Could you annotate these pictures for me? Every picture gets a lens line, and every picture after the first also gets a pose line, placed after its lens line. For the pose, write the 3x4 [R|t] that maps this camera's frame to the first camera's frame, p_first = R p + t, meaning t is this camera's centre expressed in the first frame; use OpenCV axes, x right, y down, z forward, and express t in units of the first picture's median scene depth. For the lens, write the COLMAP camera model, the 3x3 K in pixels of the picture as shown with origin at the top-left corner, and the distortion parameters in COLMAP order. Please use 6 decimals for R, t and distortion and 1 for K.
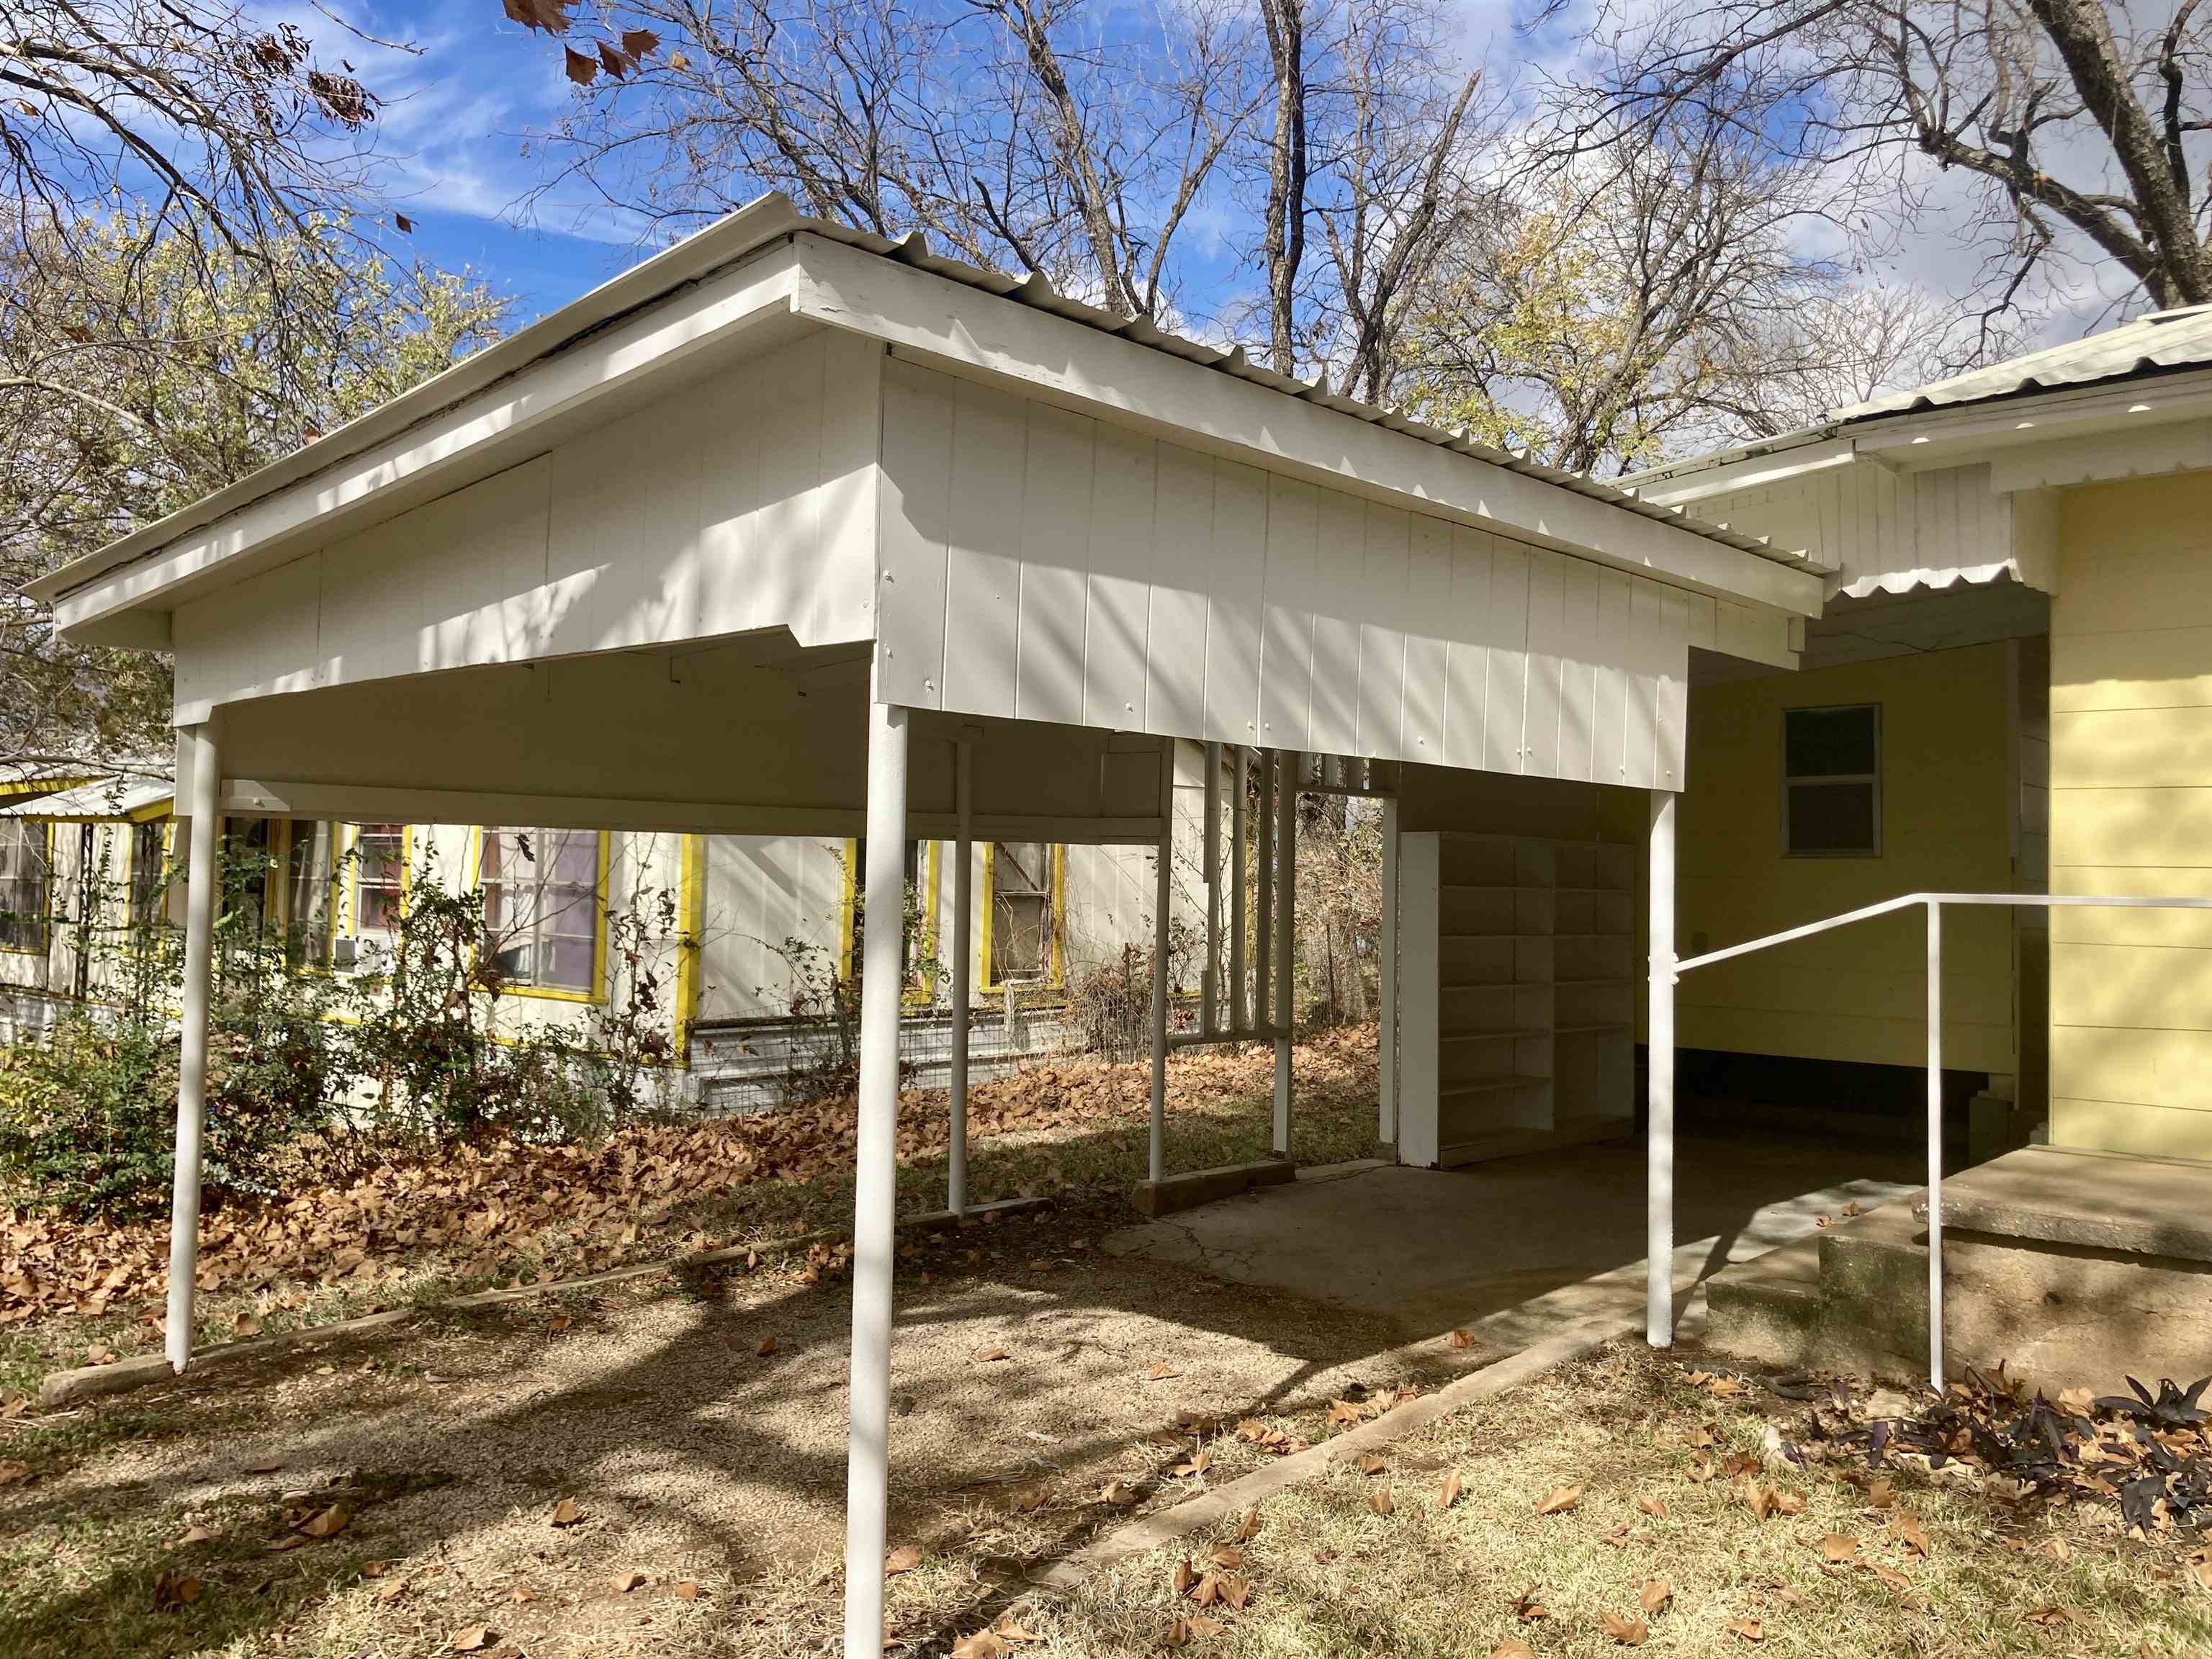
lens RADIAL K [[1800.8, 0, 1105.2], [0, 1800.8, 829.8], [0, 0, 1]] dist [0.031261, -0.044689]
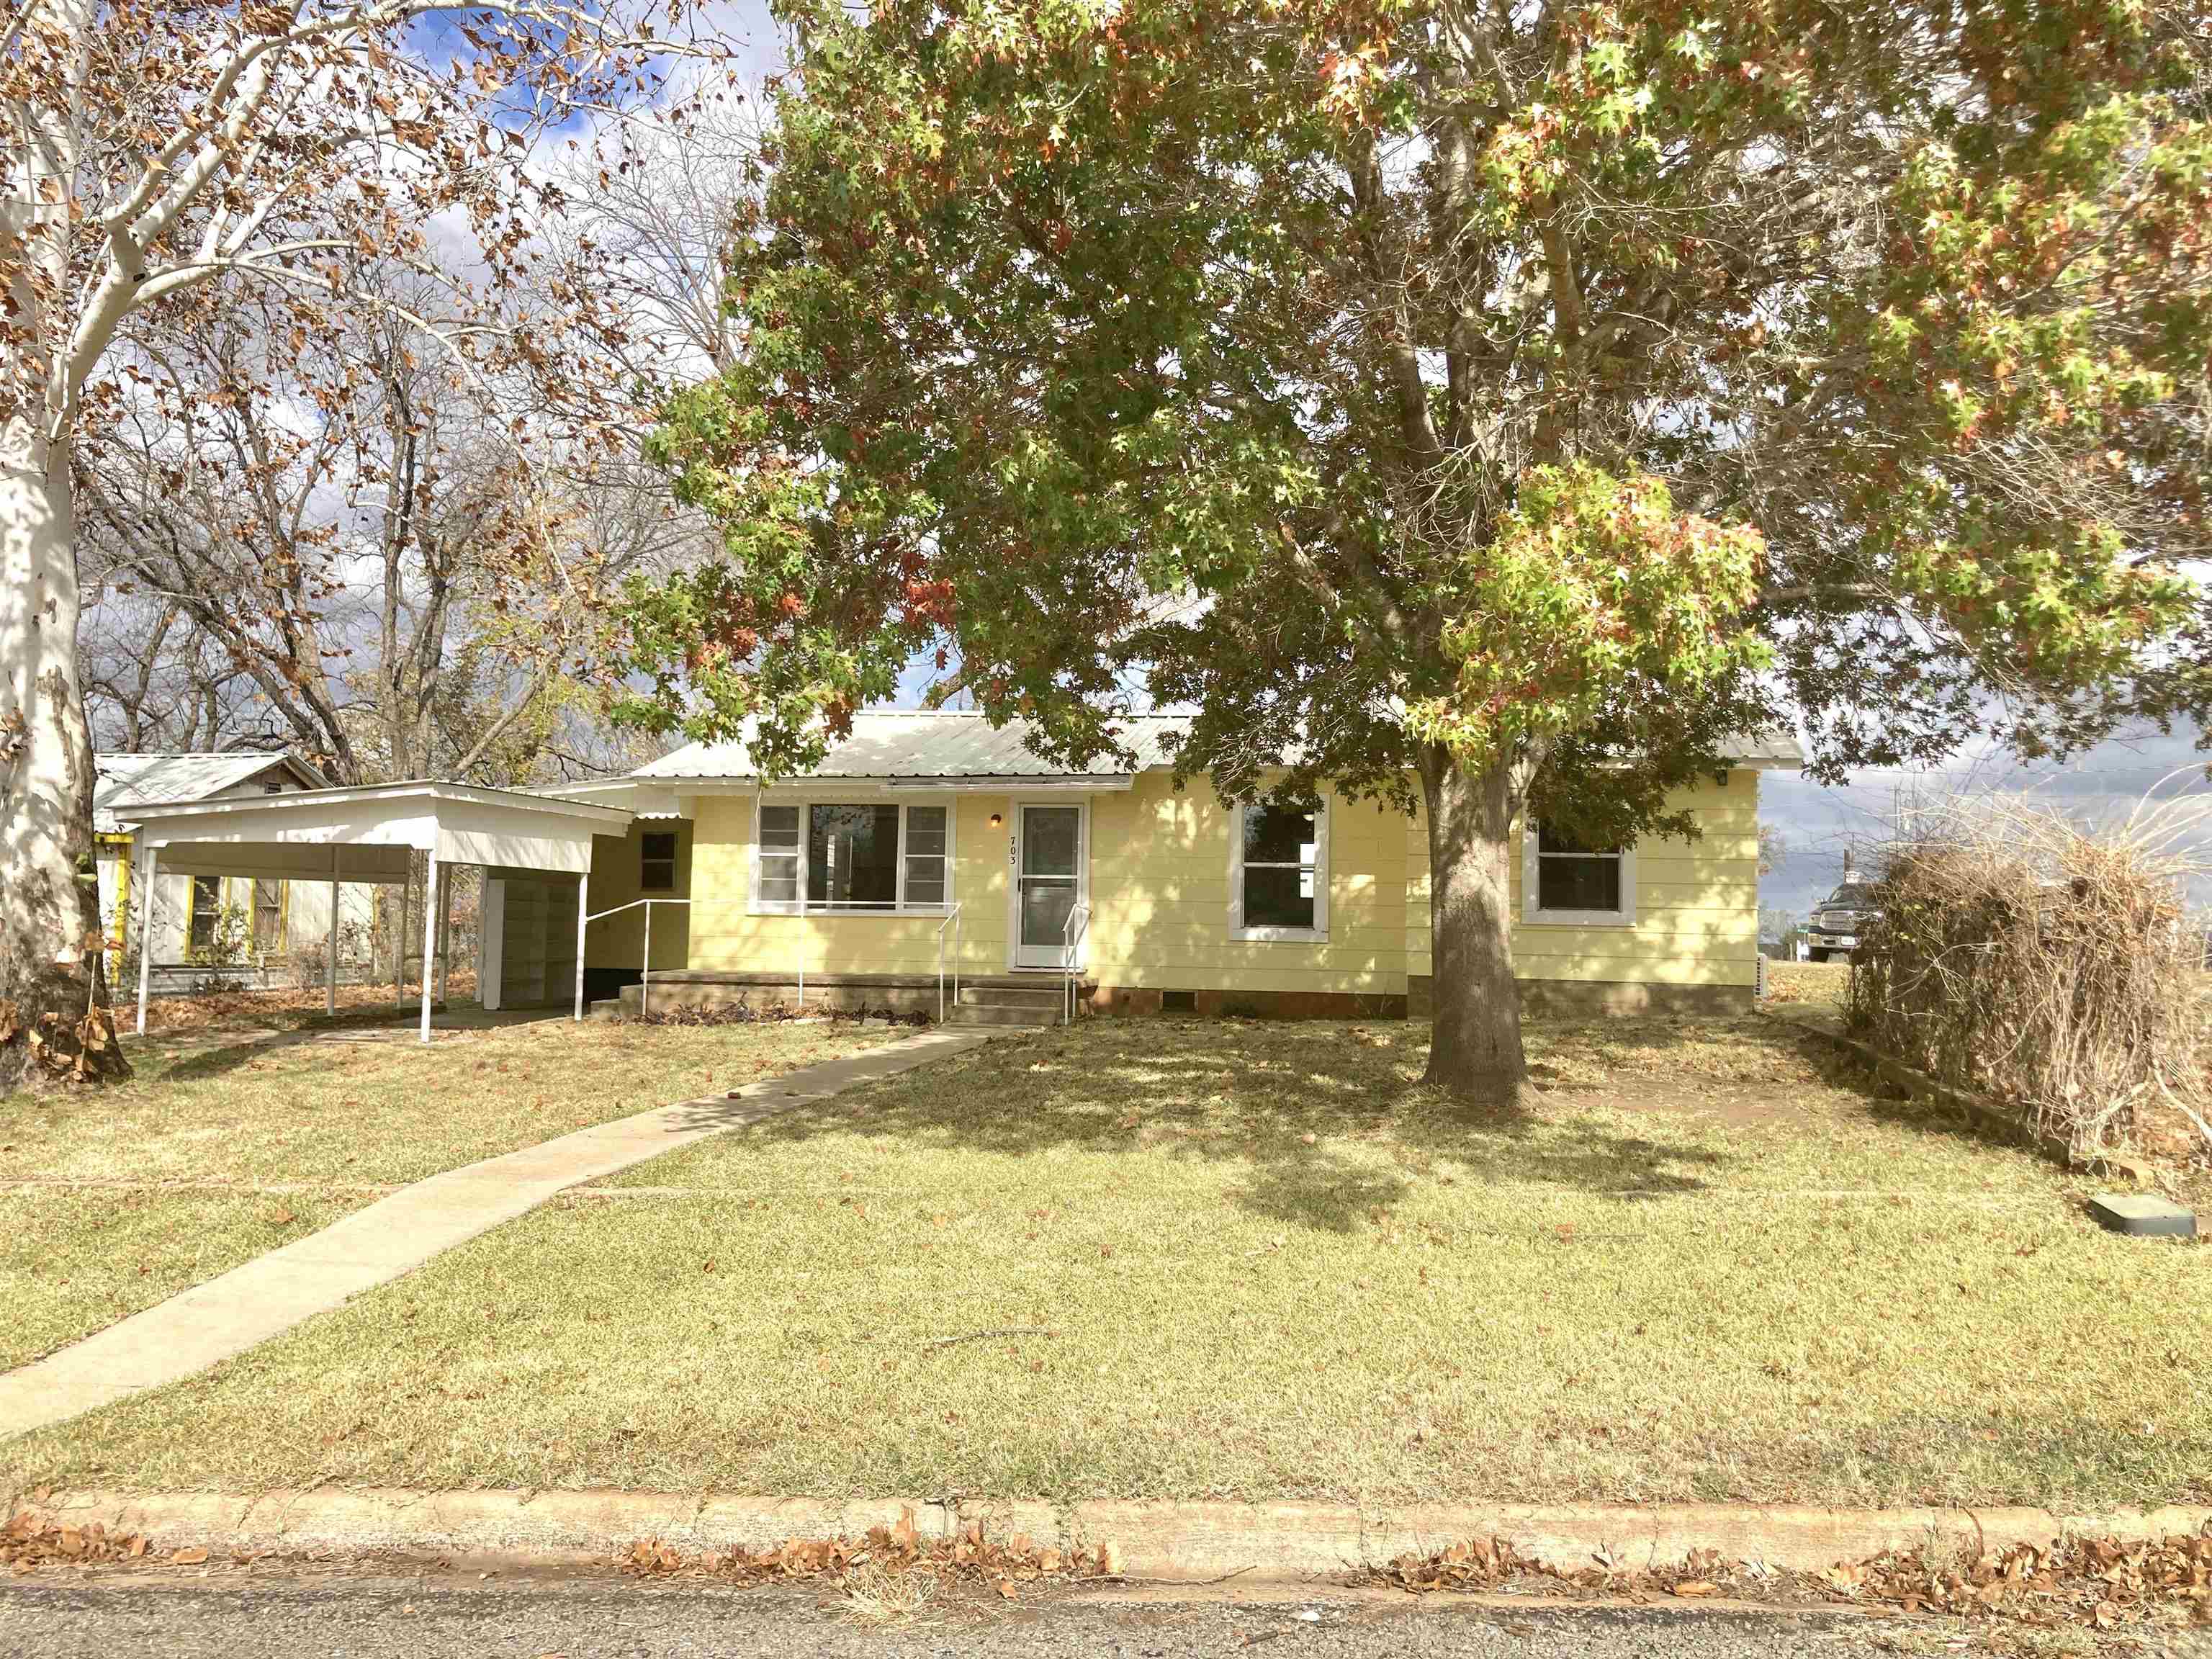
lens RADIAL K [[1800.8, 0, 1105.1], [0, 1800.8, 829.7], [0, 0, 1]] dist [0.031261, -0.044689]
pose [[0.832304, 0.034226, 0.553262, -0.774143], [-0.023822, 0.999378, -0.025987, -0.037888], [-0.553808, 0.008449, 0.832602, -2.428273]]
